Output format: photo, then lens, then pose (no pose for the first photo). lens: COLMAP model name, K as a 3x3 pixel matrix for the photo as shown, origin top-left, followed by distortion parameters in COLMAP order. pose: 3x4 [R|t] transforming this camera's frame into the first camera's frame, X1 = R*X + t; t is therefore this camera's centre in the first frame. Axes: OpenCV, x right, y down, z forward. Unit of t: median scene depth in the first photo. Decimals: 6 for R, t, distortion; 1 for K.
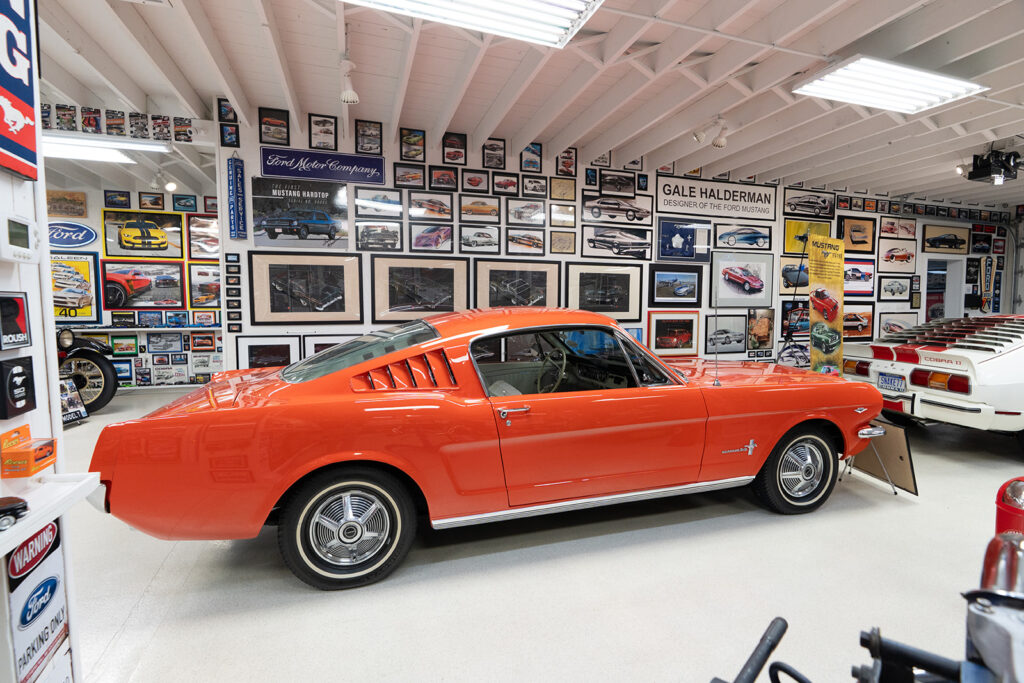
lens RADIAL K [[473.4, 0, 512.0], [0, 473.4, 341.5], [0, 0, 1]] dist [0.000916, 0.000582]
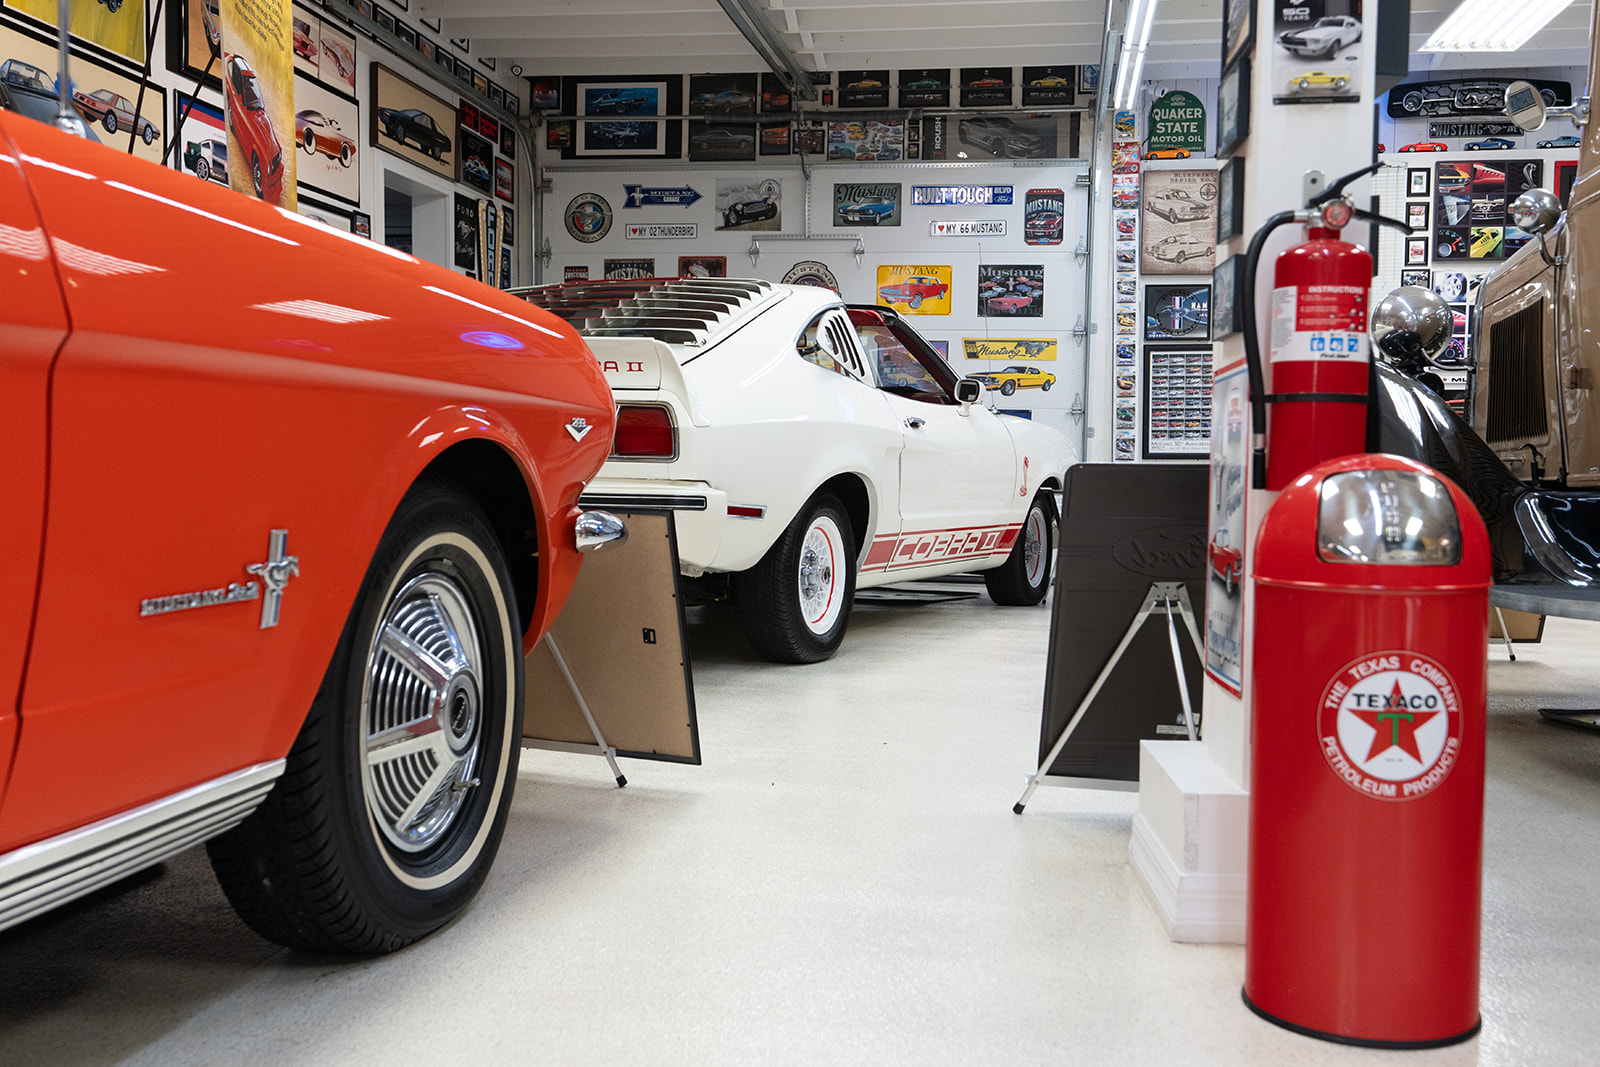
lens RADIAL K [[1545.7, 0, 800.0], [0, 1545.7, 533.5], [0, 0, 1]] dist [0.013333, 0.013855]
pose [[0.473751, -0.028600, 0.880194, 0.051816], [0.041646, 0.999082, 0.010047, 0.087051], [-0.879674, 0.031897, 0.474507, 0.244675]]
